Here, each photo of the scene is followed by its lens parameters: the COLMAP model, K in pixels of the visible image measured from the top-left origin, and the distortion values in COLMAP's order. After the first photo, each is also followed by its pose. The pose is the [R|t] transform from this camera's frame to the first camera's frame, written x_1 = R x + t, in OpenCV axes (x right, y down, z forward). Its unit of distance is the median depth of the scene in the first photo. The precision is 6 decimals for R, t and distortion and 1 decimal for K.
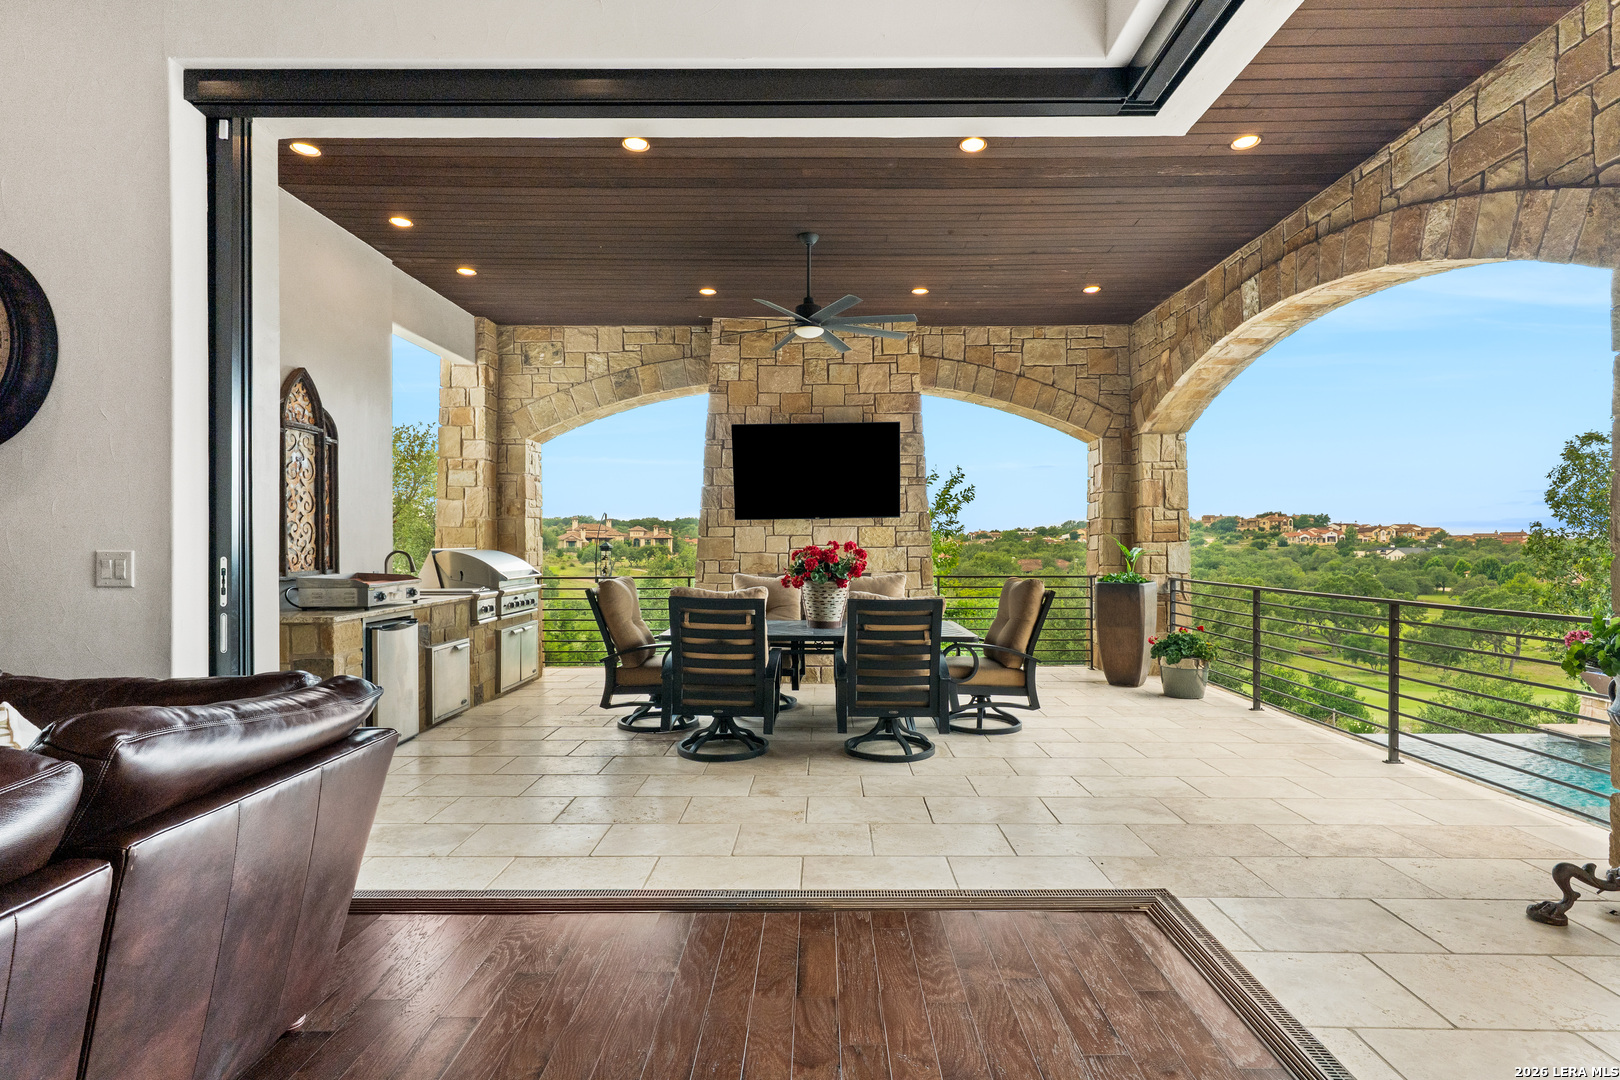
lens RADIAL K [[813.5, 0, 815.7], [0, 813.5, 549.9], [0, 0, 1]] dist [0.000970, 0.000351]
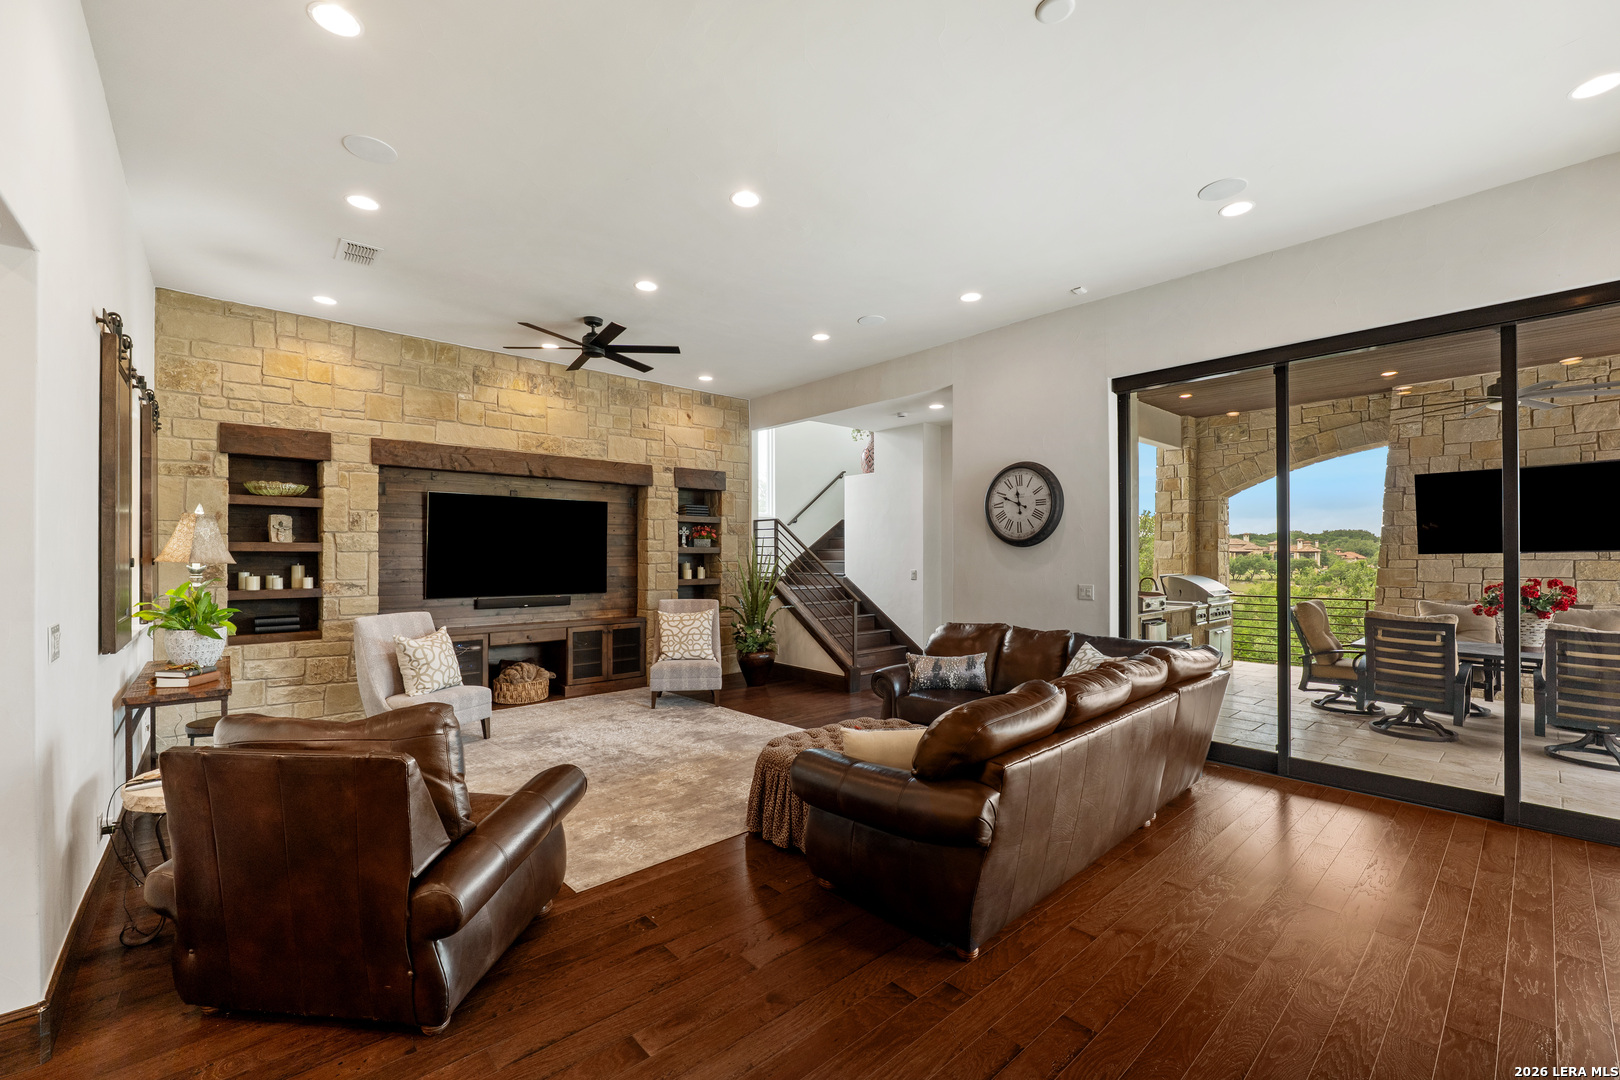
lens RADIAL K [[663.6, 0, 806.5], [0, 663.6, 552.0], [0, 0, 1]] dist [-0.009104, 0.000124]
pose [[0.671226, -0.002210, -0.741250, 0.015318], [-0.008193, 0.999912, -0.010401, -0.024559], [0.741208, 0.013054, 0.671149, -0.335088]]
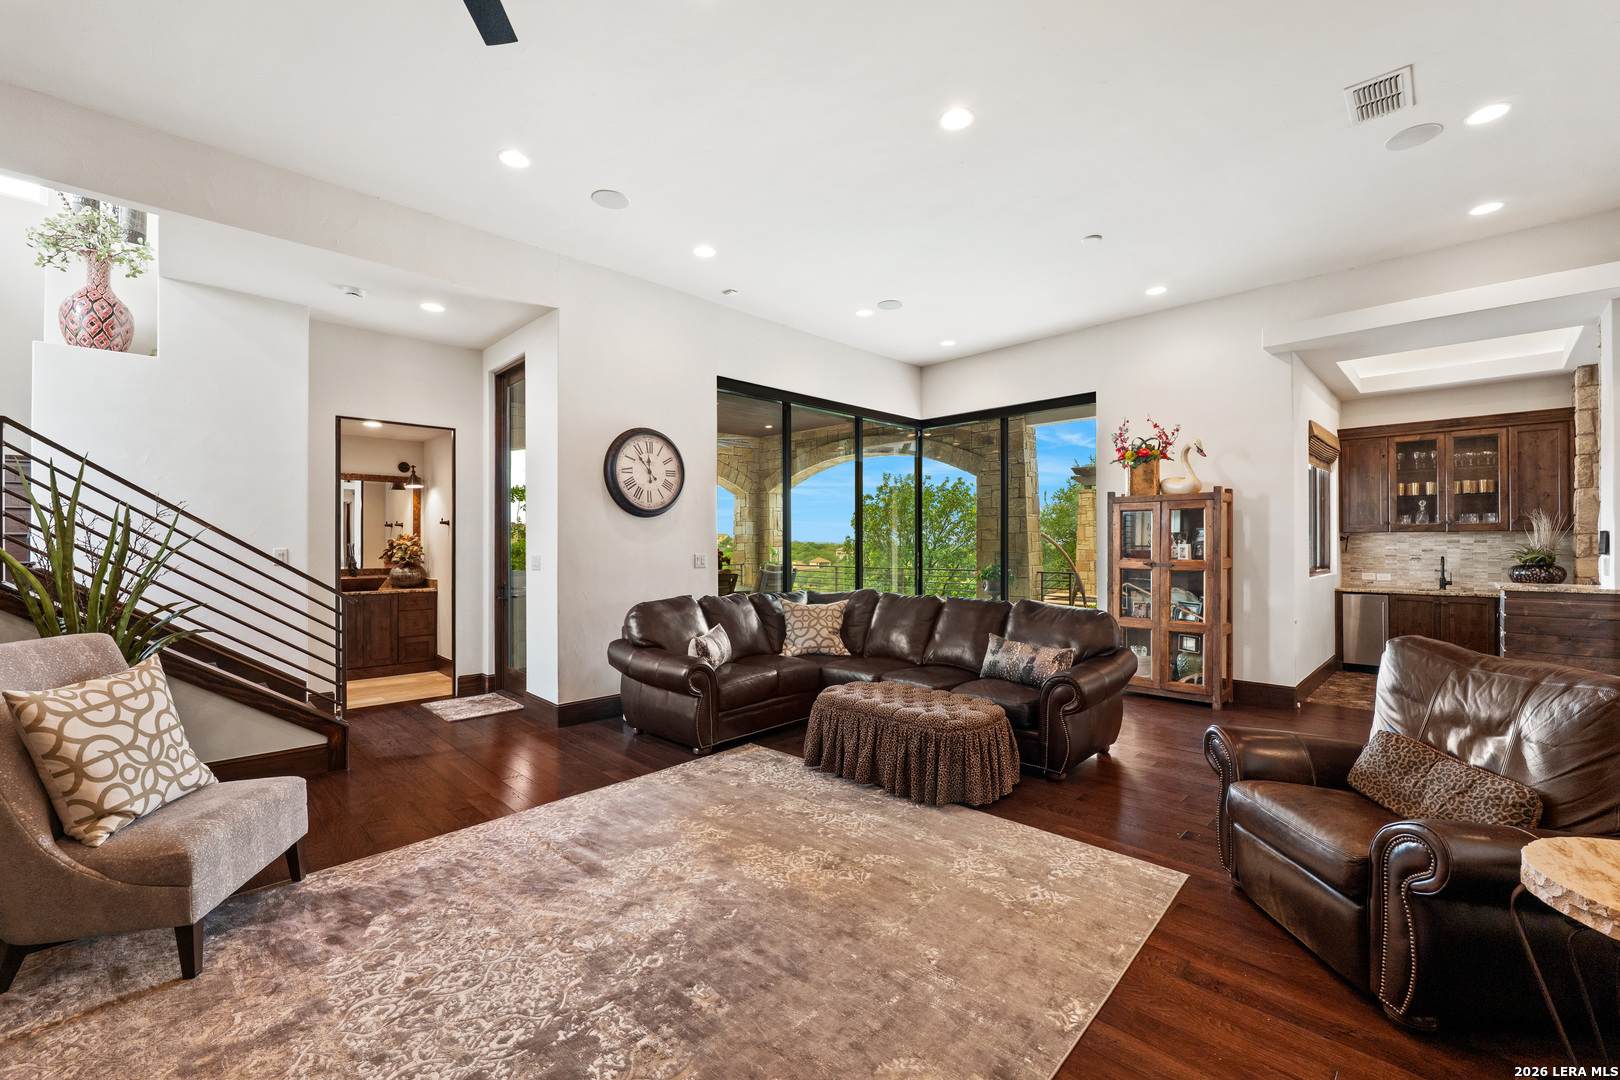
lens RADIAL K [[654.0, 0, 826.3], [0, 654.0, 541.2], [0, 0, 1]] dist [-0.009427, 0.000205]
pose [[0.699625, 0.003712, 0.714500, -0.757684], [0.005833, 0.999924, -0.010906, -0.005338], [-0.714486, 0.011798, 0.699550, -0.280147]]
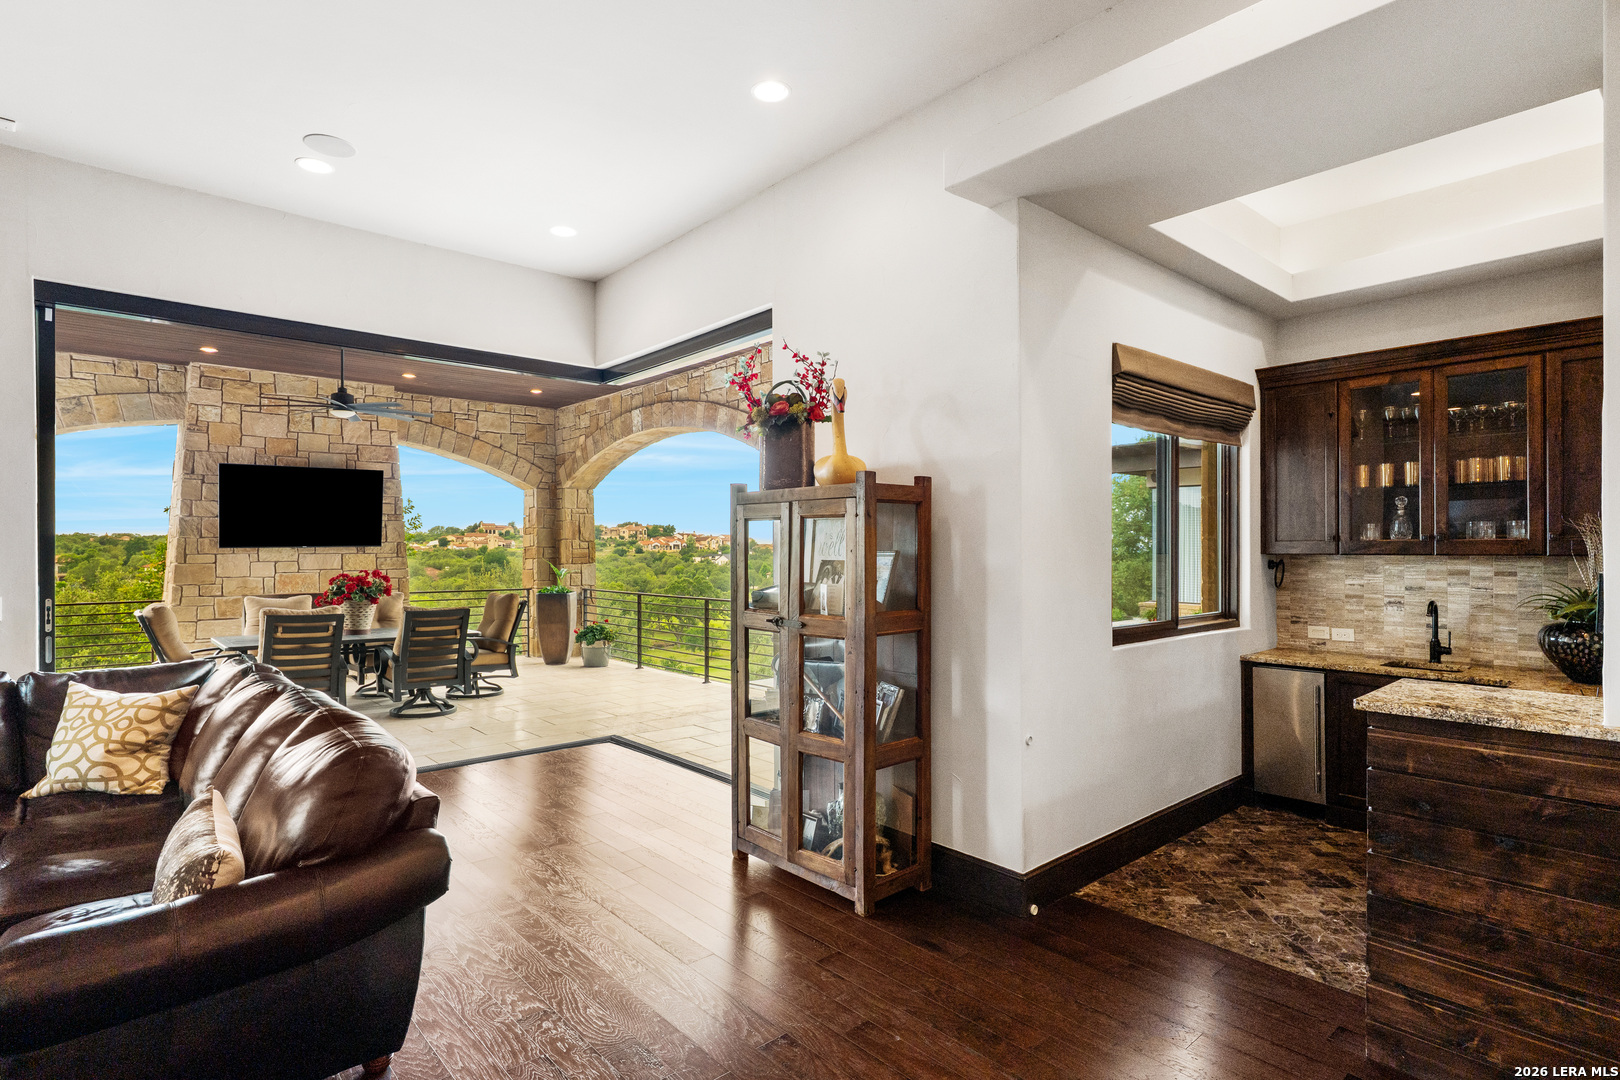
lens RADIAL K [[813.5, 0, 815.7], [0, 813.5, 549.9], [0, 0, 1]] dist [0.000970, 0.000351]
pose [[0.742337, 0.001925, 0.670024, -0.260134], [0.004338, 0.999961, -0.007679, -0.024398], [-0.670012, 0.008607, 0.742300, -0.403709]]
